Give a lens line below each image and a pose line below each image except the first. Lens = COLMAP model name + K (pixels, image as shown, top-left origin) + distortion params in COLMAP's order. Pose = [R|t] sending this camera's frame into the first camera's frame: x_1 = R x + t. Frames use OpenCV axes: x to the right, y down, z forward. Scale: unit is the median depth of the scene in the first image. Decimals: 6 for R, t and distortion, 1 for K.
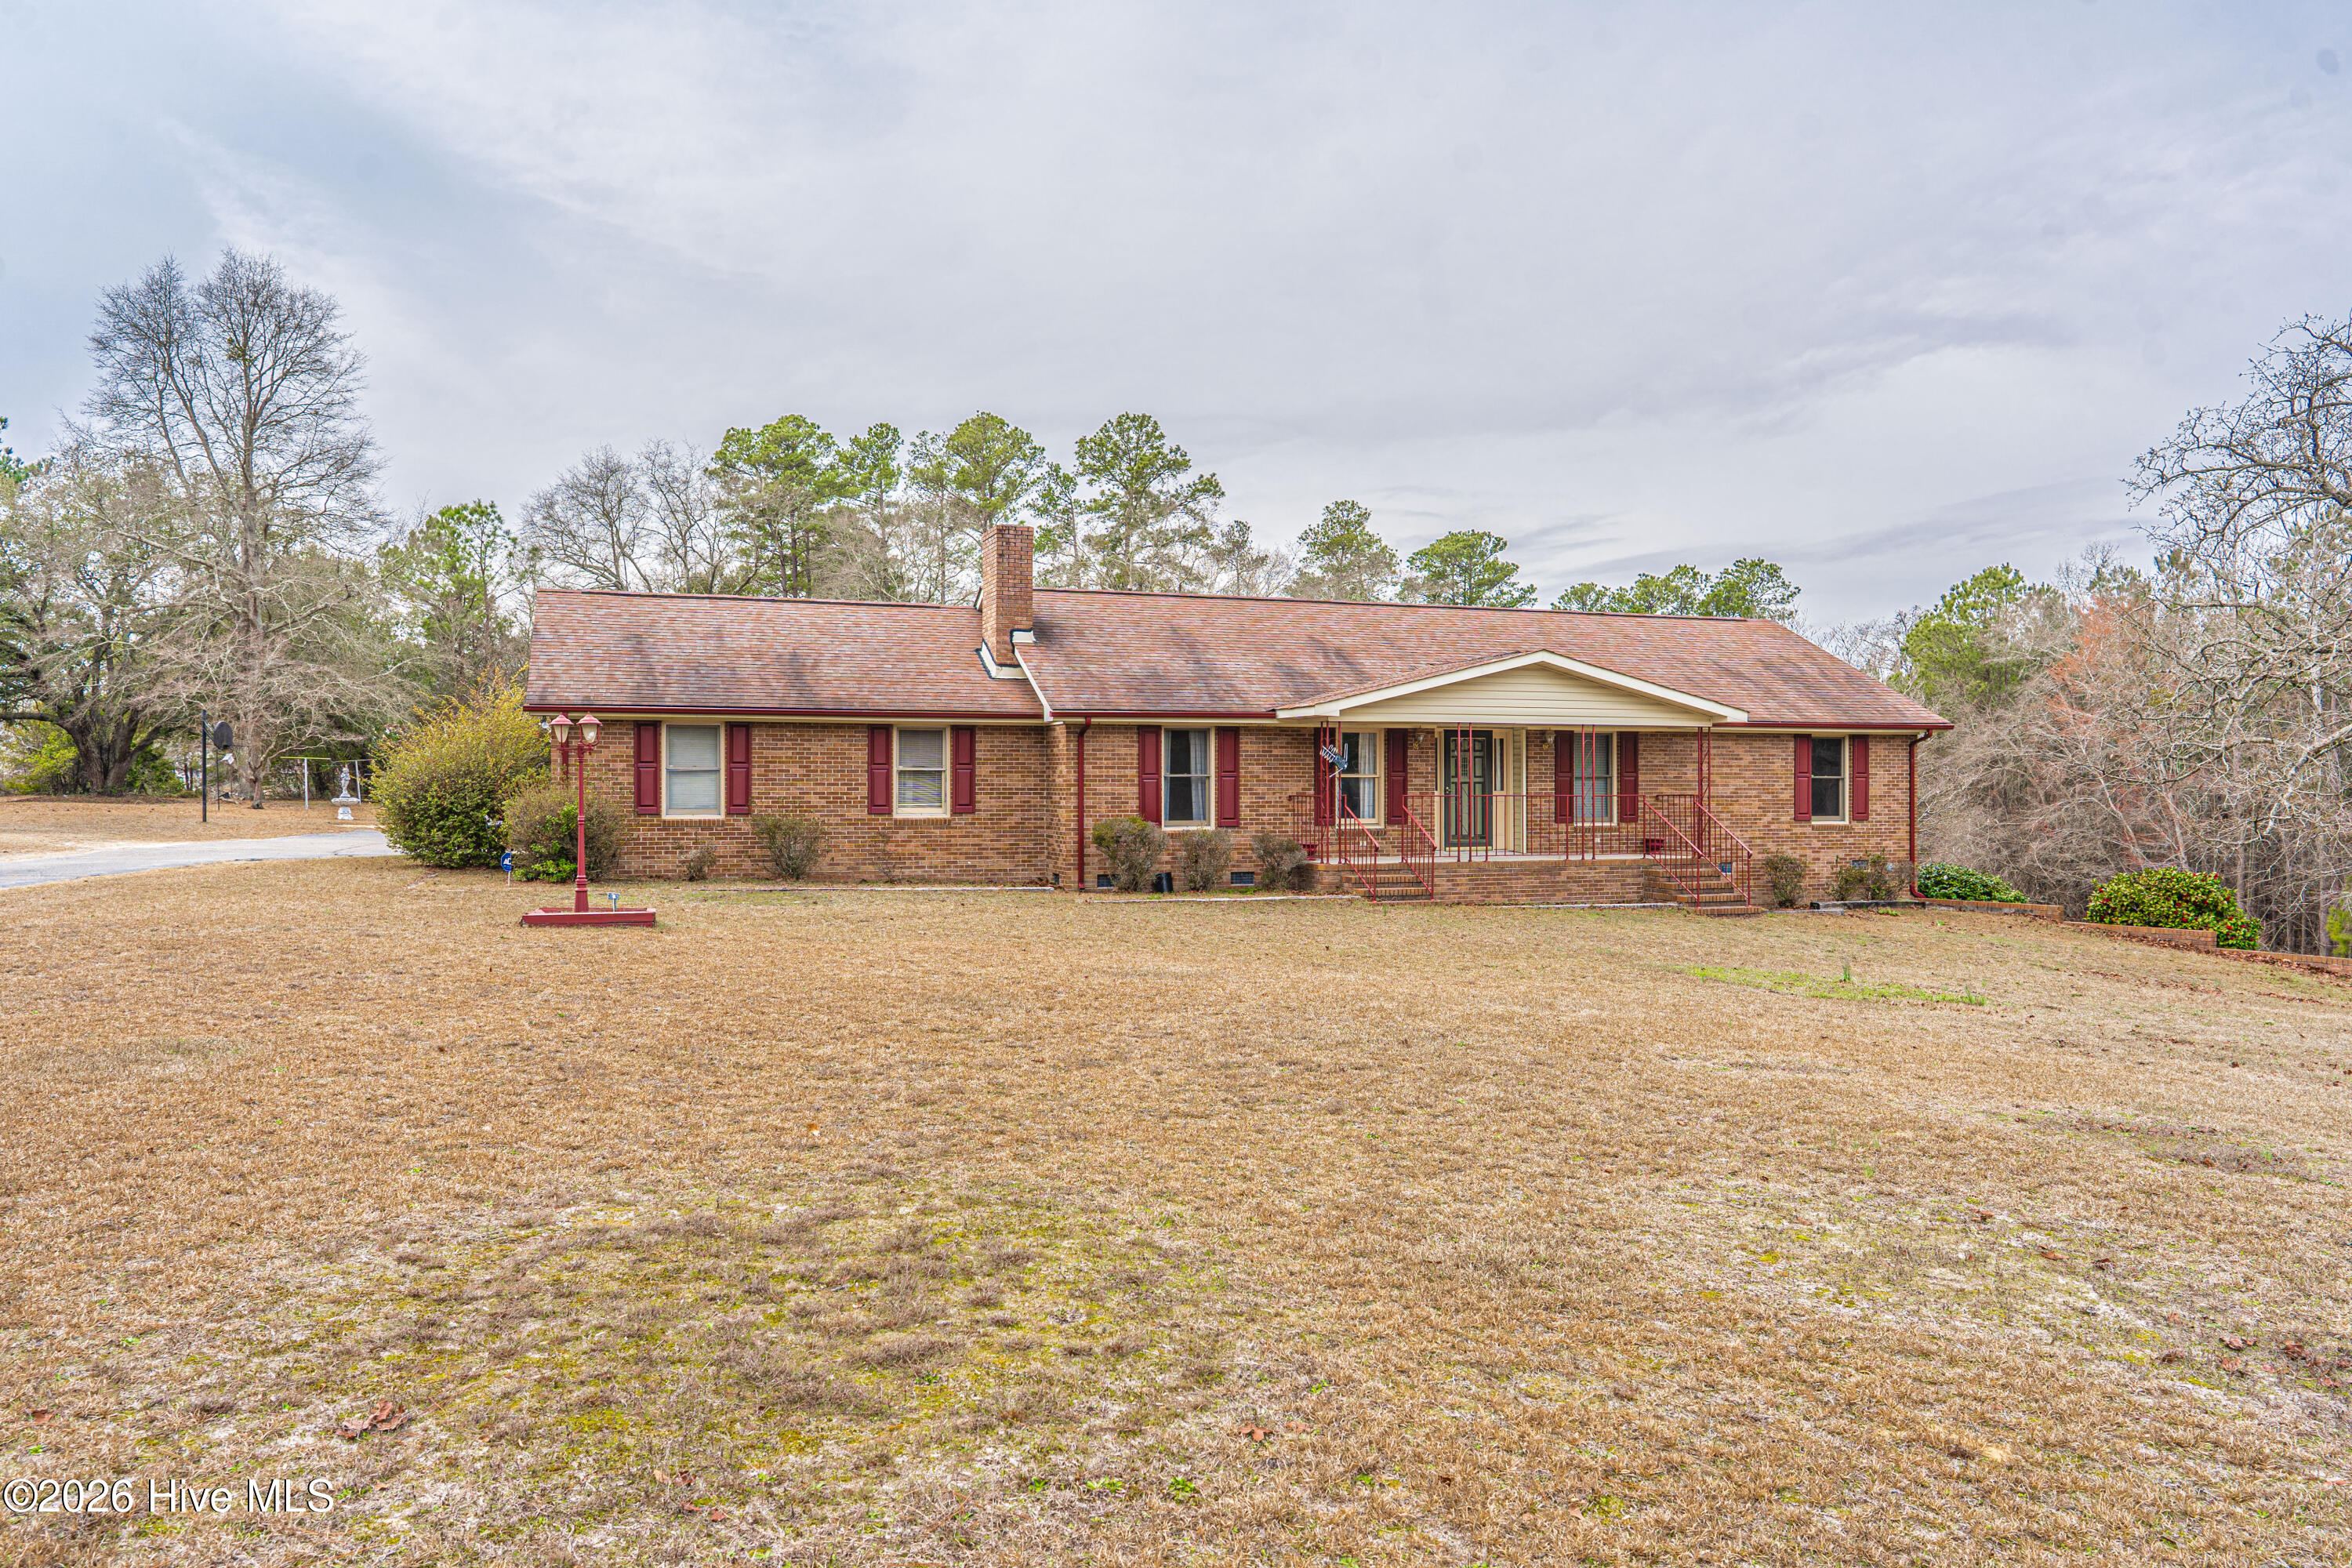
lens RADIAL K [[1612.8, 0, 1154.2], [0, 1612.8, 788.0], [0, 0, 1]] dist [-0.003249, 0.002147]
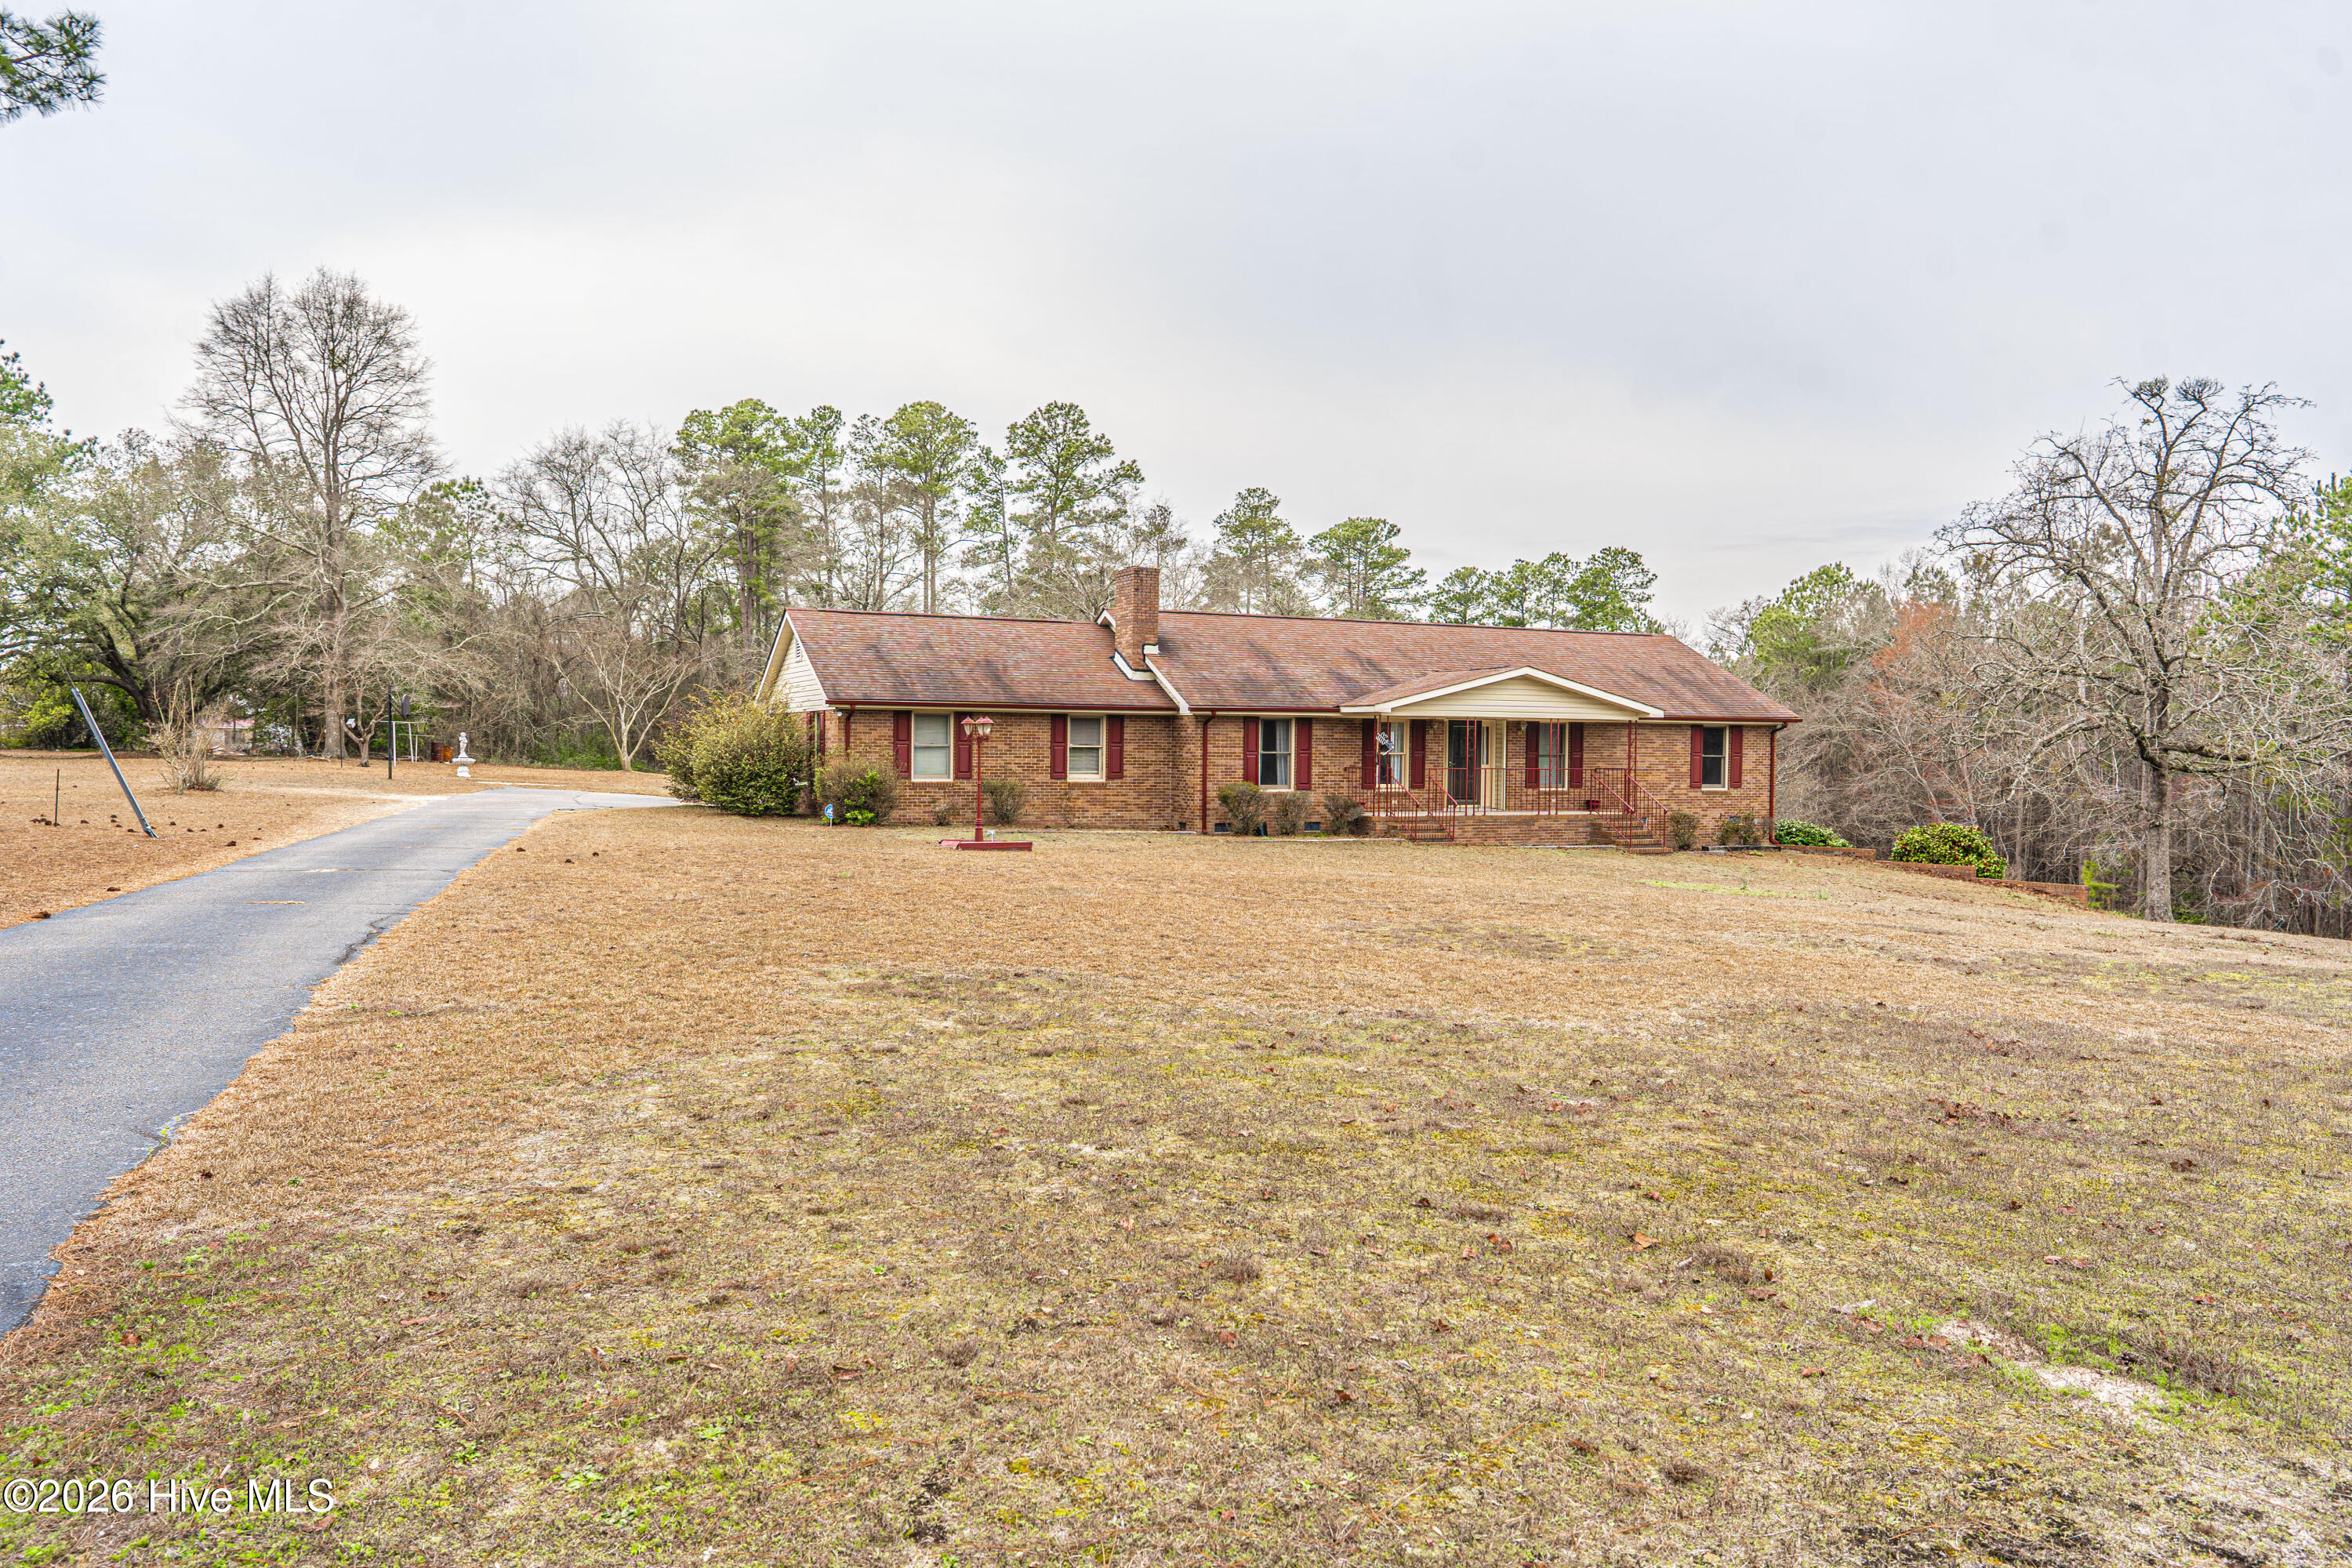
lens RADIAL K [[1625.5, 0, 1144.9], [0, 1625.5, 784.4], [0, 0, 1]] dist [-0.005637, 0.004218]
pose [[0.996191, 0.006994, 0.086912, -0.203874], [-0.008999, 0.999702, 0.022697, -0.010665], [-0.086727, -0.023393, 0.995957, -0.371196]]
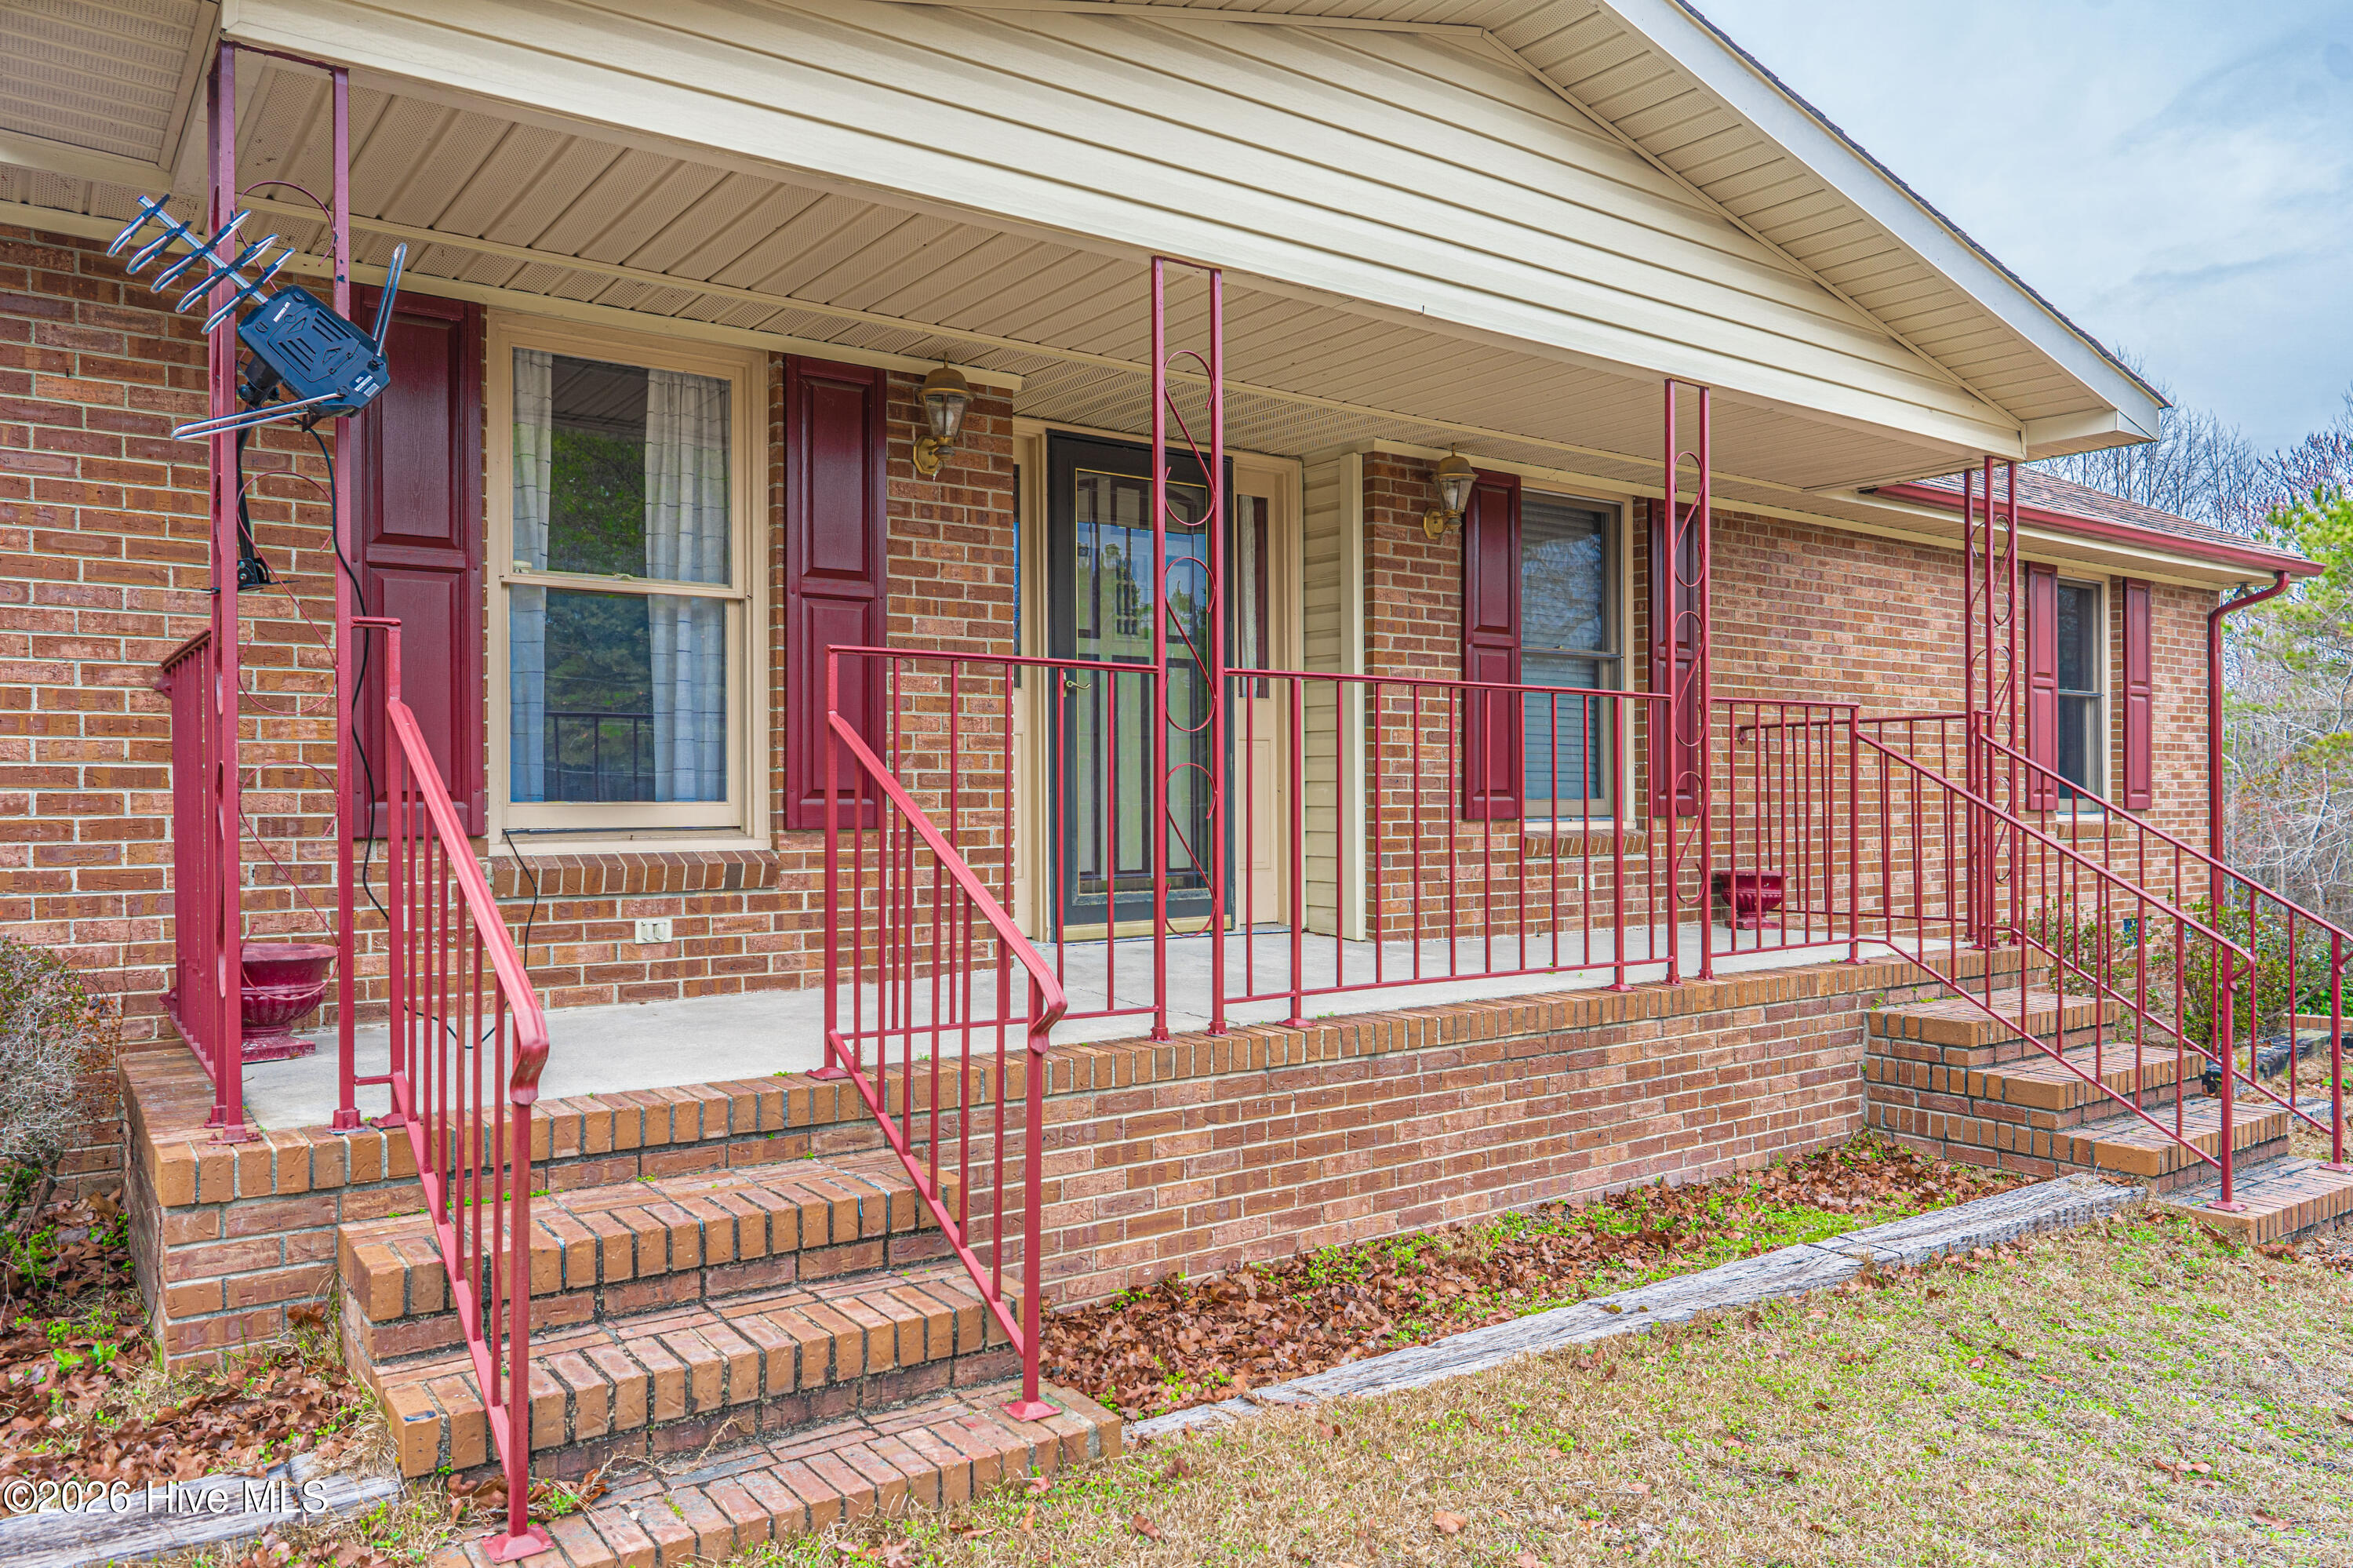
lens RADIAL K [[1613.5, 0, 1154.7], [0, 1613.5, 788.0], [0, 0, 1]] dist [-0.003249, 0.002147]
pose [[0.959635, 0.000171, 0.281249, 0.131349], [0.001166, 0.999989, -0.004587, 0.018059], [-0.281246, 0.004730, 0.959624, 0.787298]]
